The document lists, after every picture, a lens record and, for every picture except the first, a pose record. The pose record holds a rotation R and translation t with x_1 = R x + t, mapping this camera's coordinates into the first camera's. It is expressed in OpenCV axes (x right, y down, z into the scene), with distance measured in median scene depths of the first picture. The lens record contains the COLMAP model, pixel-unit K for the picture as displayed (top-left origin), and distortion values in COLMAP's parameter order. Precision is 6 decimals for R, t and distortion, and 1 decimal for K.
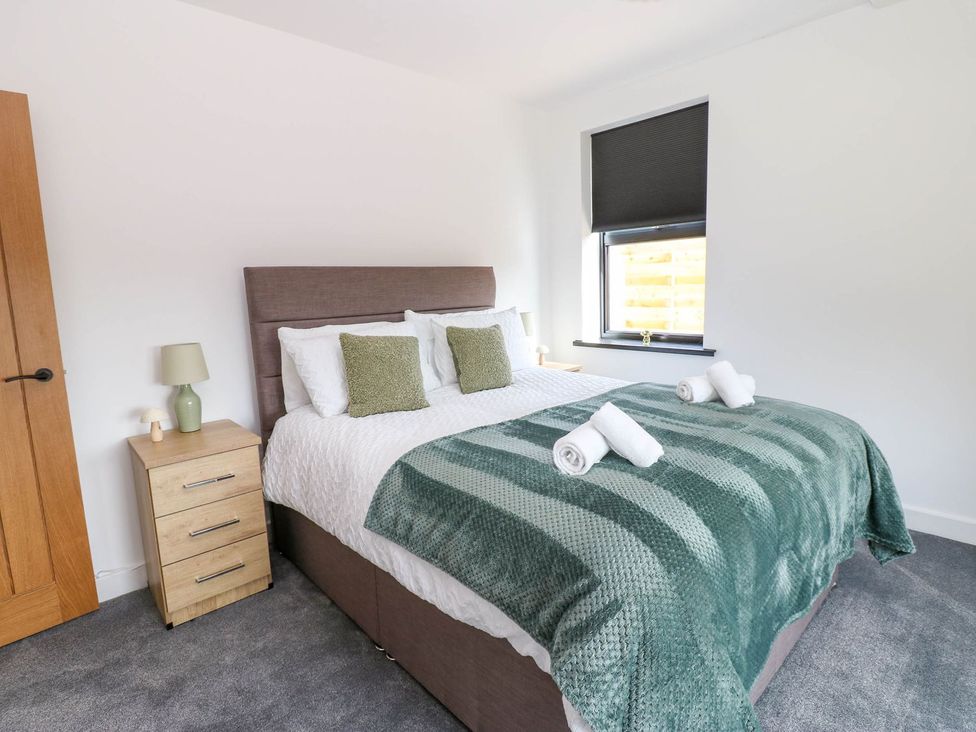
lens RADIAL K [[512.9, 0, 489.4], [0, 512.9, 358.8], [0, 0, 1]] dist [-0.017621, -0.000821]
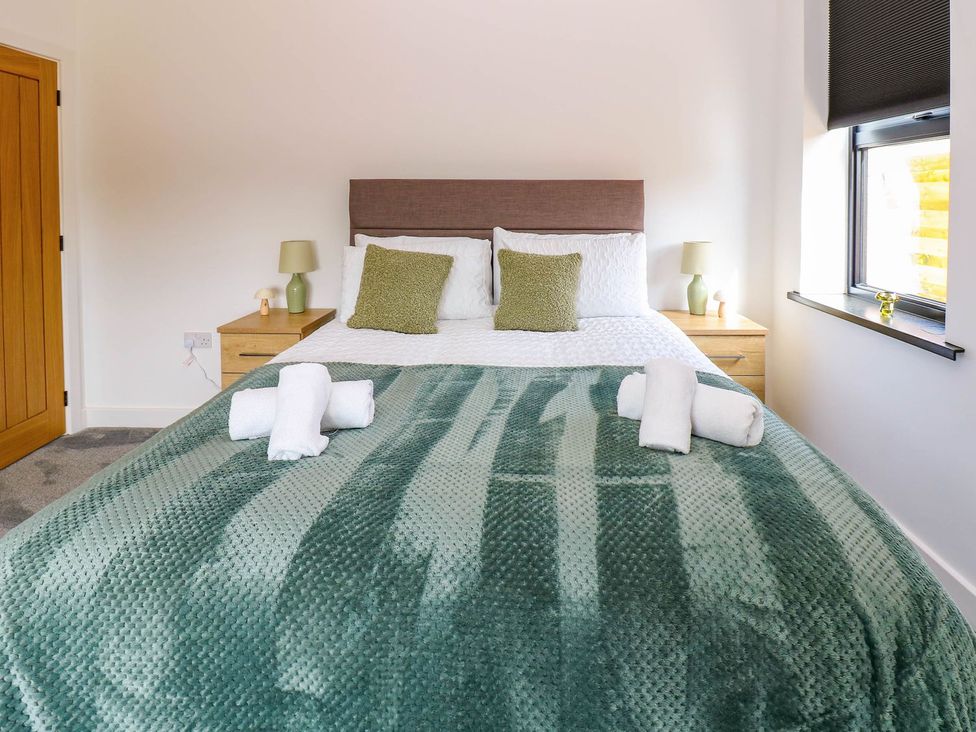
lens RADIAL K [[512.9, 0, 489.4], [0, 512.9, 358.8], [0, 0, 1]] dist [-0.017621, -0.000821]
pose [[0.707051, 0.257622, -0.658566, 0.447784], [-0.125424, 0.962200, 0.241742, -0.077063], [0.695951, -0.088324, 0.712637, 0.258033]]
